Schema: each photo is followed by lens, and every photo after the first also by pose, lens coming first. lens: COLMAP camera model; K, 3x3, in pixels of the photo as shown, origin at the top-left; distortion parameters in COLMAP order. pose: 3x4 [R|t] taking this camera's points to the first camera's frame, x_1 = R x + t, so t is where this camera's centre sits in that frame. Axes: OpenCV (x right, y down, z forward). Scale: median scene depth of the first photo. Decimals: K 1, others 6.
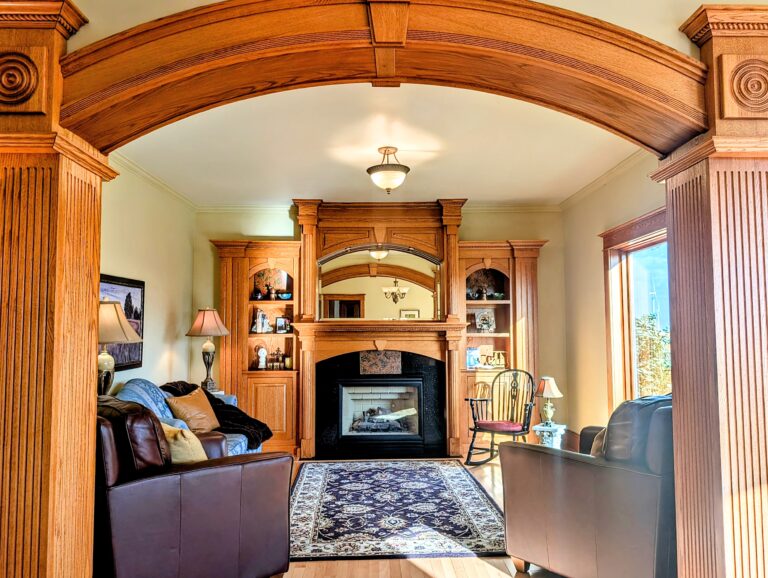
lens RADIAL K [[591.0, 0, 383.1], [0, 591.0, 292.0], [0, 0, 1]] dist [0.078707, -0.009938]
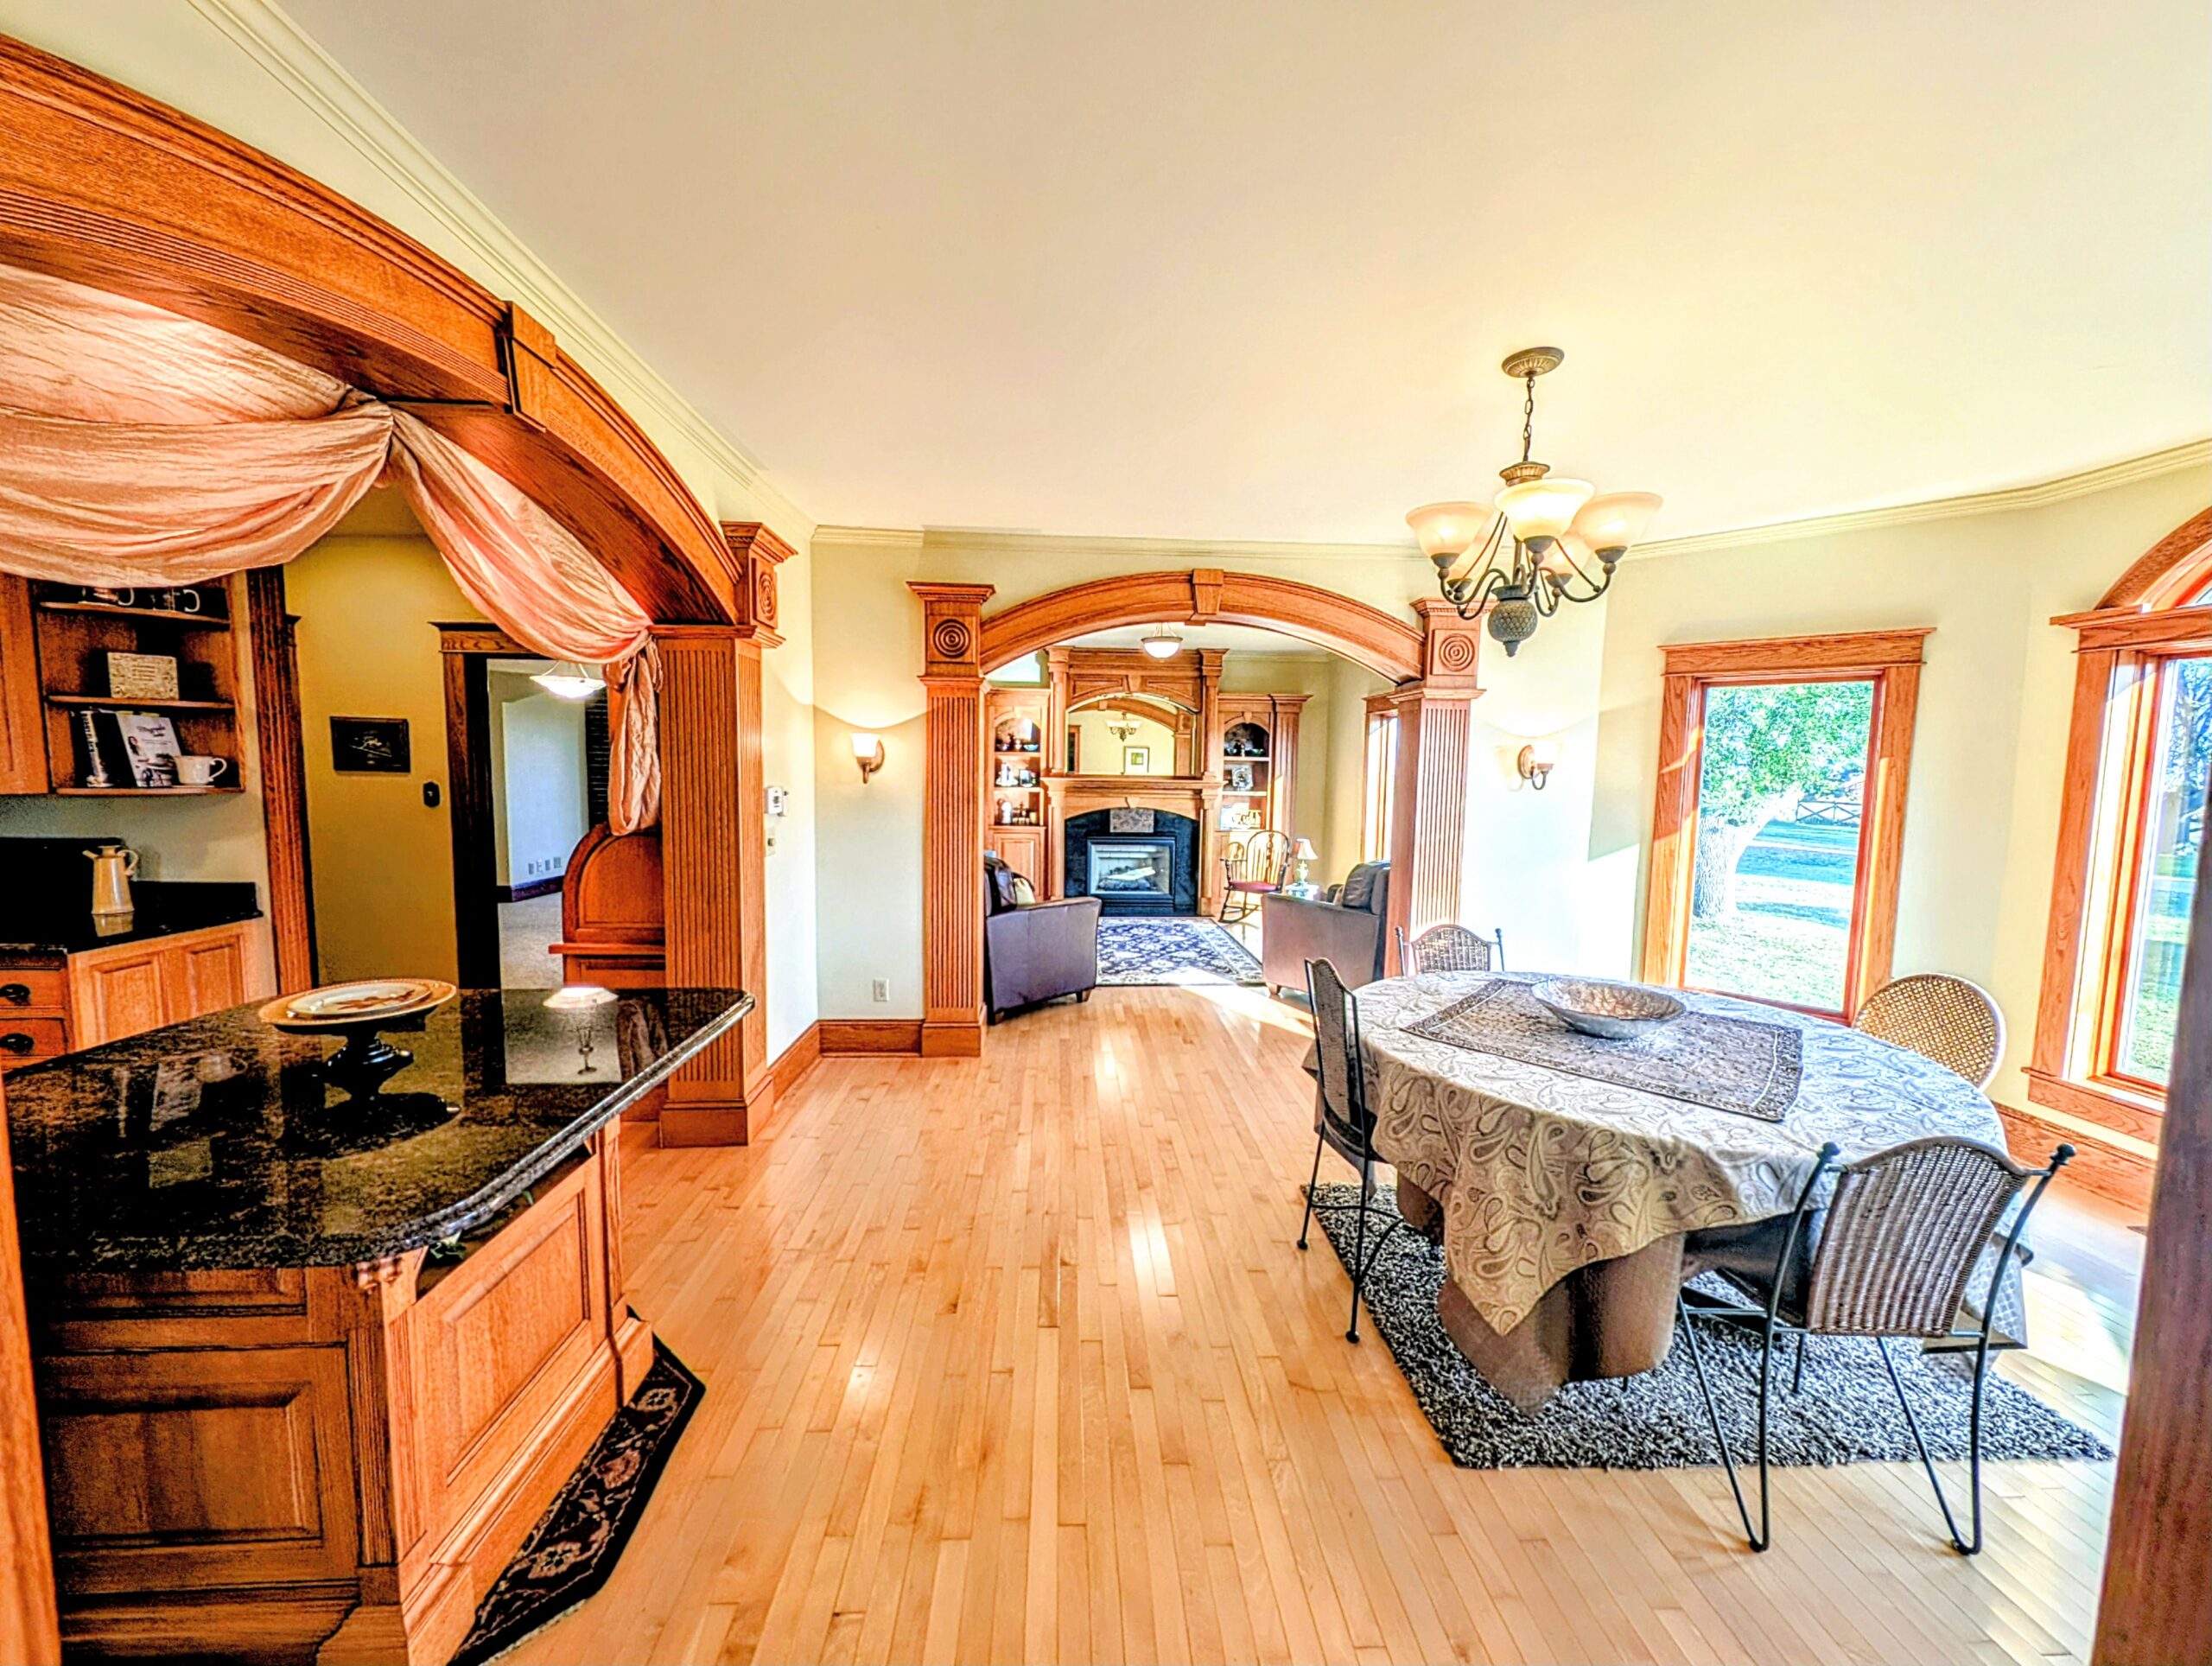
lens RADIAL K [[783.7, 0, 1110.2], [0, 783.7, 827.0], [0, 0, 1]] dist [-0.000387, 0.000006]
pose [[0.999435, 0.019637, 0.027291, -0.073242], [-0.023312, 0.989648, 0.141612, -0.048119], [-0.024228, -0.142168, 0.989546, -0.253162]]
